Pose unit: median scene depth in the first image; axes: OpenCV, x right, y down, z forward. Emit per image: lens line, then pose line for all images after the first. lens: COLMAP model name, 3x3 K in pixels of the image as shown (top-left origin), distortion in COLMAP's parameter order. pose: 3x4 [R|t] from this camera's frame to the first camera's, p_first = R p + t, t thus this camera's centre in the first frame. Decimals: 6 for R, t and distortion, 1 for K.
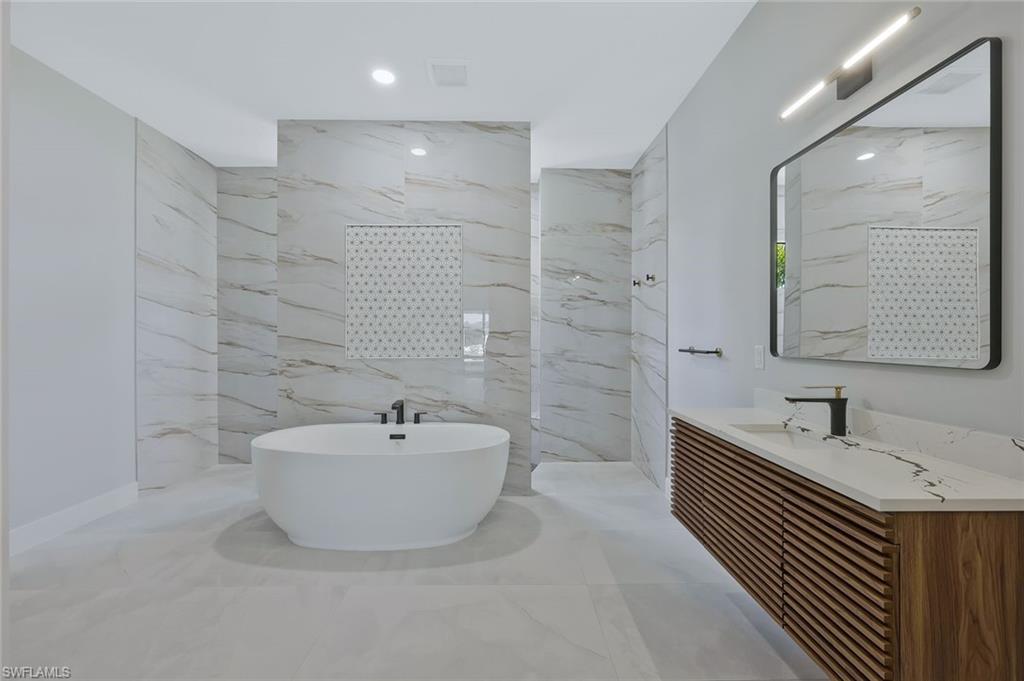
lens RADIAL K [[417.6, 0, 512.0], [0, 417.6, 340.5], [0, 0, 1]] dist [0.001511, 0.000050]
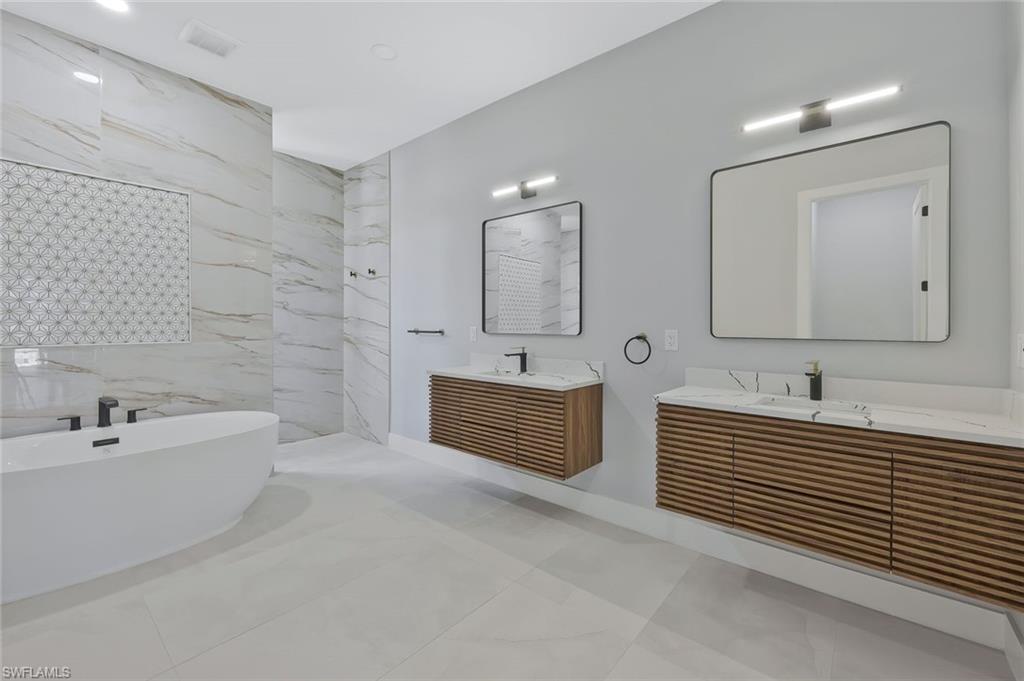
lens RADIAL K [[415.9, 0, 525.3], [0, 415.9, 326.6], [0, 0, 1]] dist [0.000658, 0.000013]
pose [[0.646371, -0.001791, 0.763022, -0.338248], [-0.000420, 0.999996, 0.002704, 0.004637], [-0.763024, -0.002068, 0.646367, -0.126729]]
